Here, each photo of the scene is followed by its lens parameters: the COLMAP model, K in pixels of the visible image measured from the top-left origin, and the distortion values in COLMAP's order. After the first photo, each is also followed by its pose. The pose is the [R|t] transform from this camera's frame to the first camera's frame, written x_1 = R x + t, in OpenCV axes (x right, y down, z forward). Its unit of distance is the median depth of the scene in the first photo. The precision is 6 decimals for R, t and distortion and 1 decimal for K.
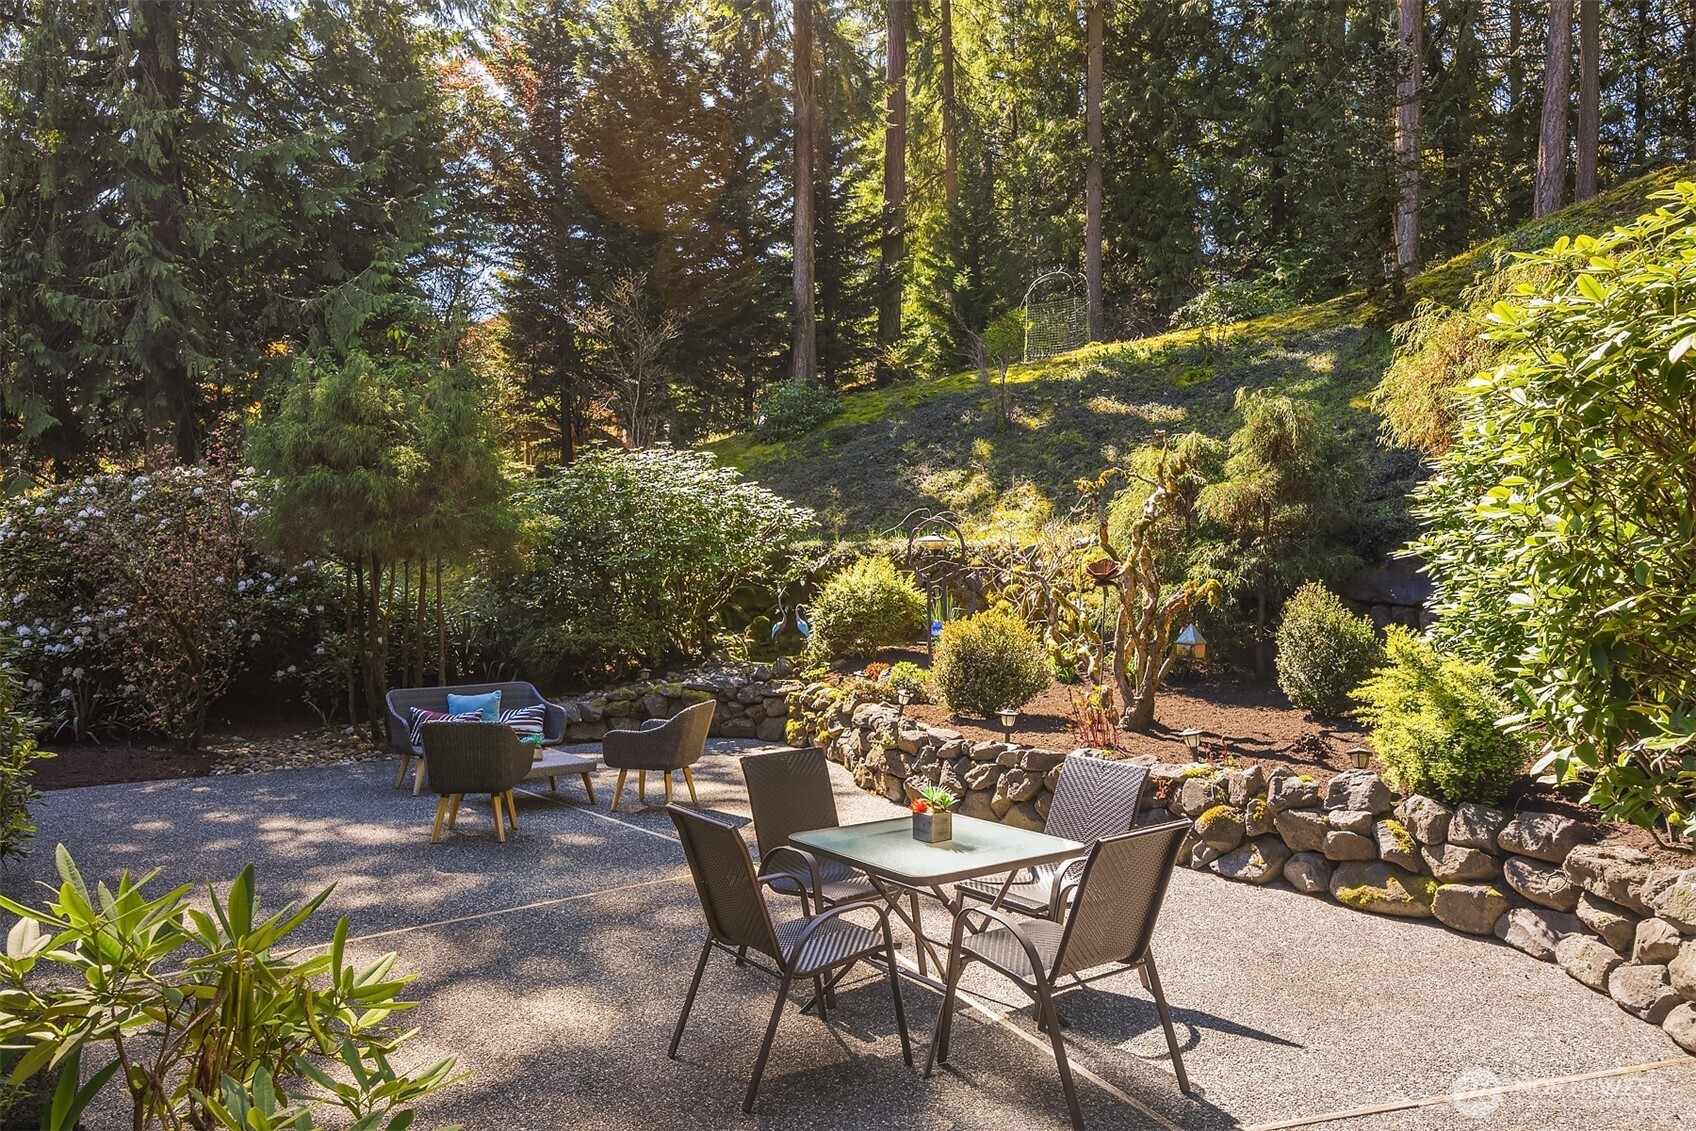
lens RADIAL K [[1203.3, 0, 848.0], [0, 1203.3, 565.5], [0, 0, 1]] dist [0.062791, -0.001459]
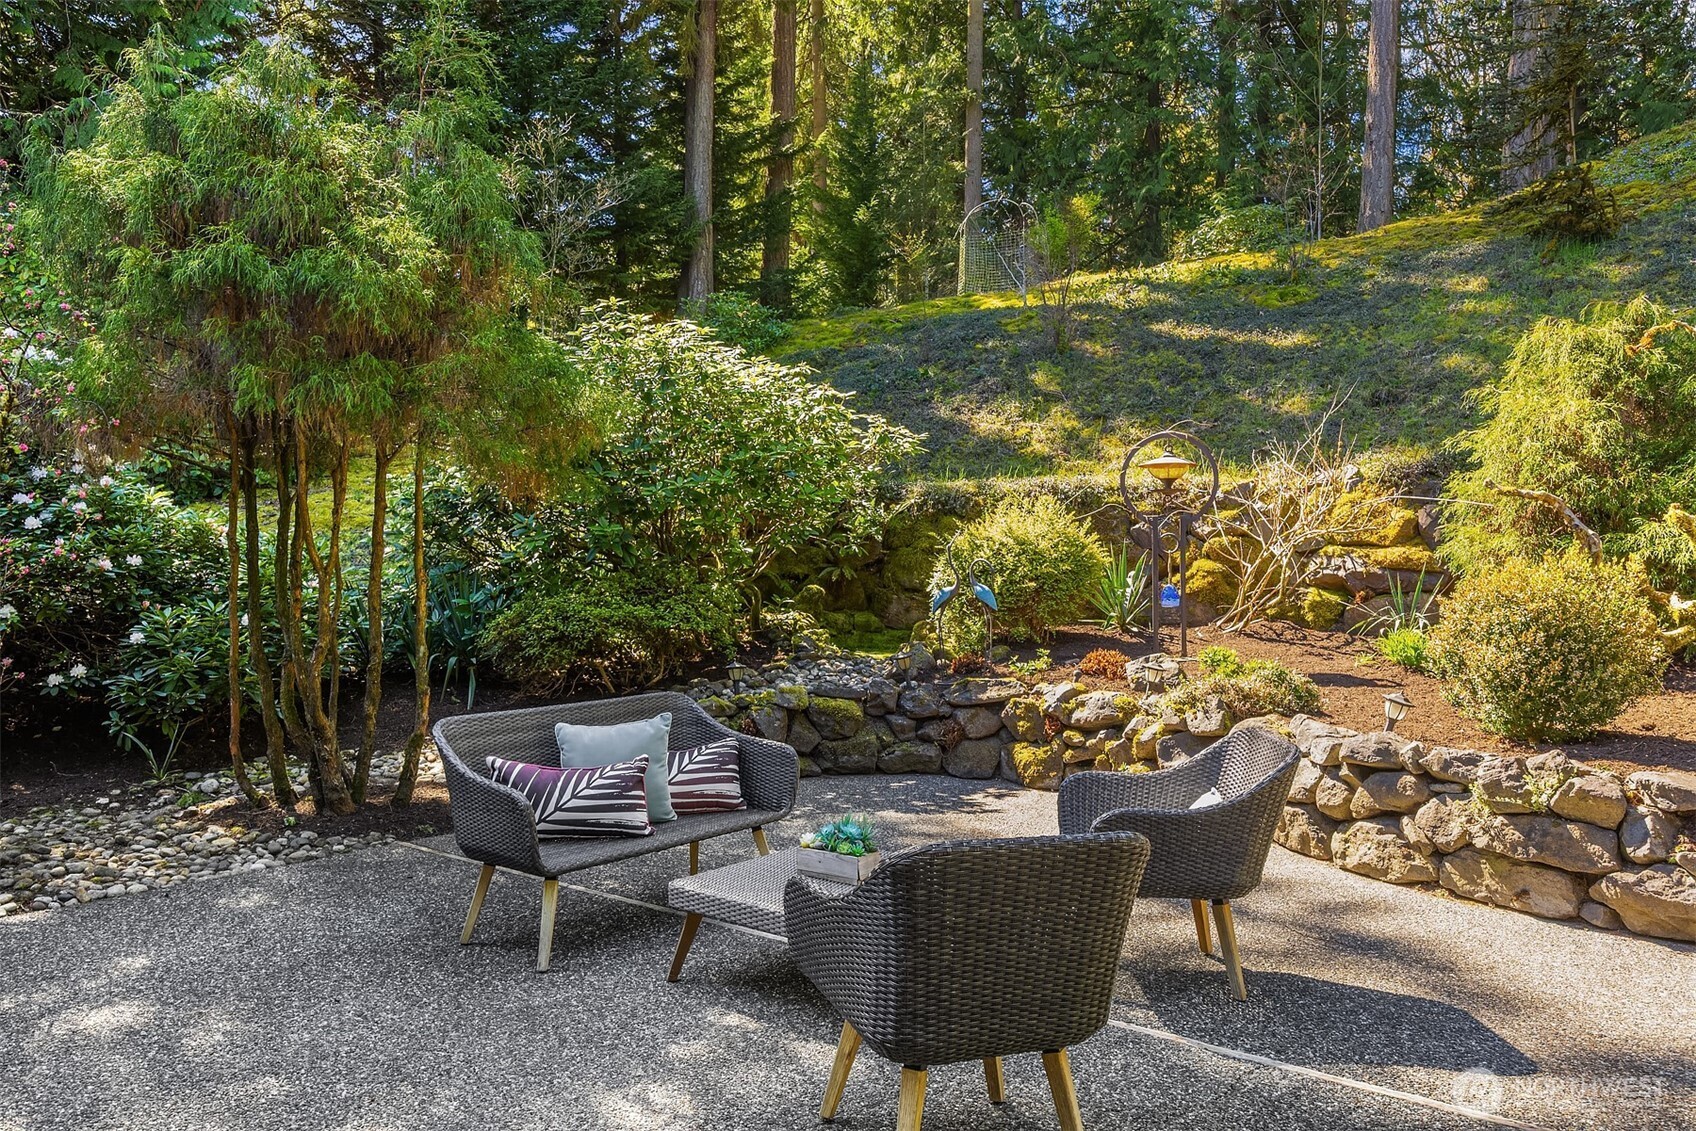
lens RADIAL K [[1143.0, 0, 848.0], [0, 1143.0, 565.5], [0, 0, 1]] dist [0.000451, -0.001020]
pose [[0.966660, 0.007074, 0.255965, -0.256380], [-0.008157, 0.999962, 0.003167, 0.033488], [-0.255933, -0.005149, 0.966681, 0.422497]]
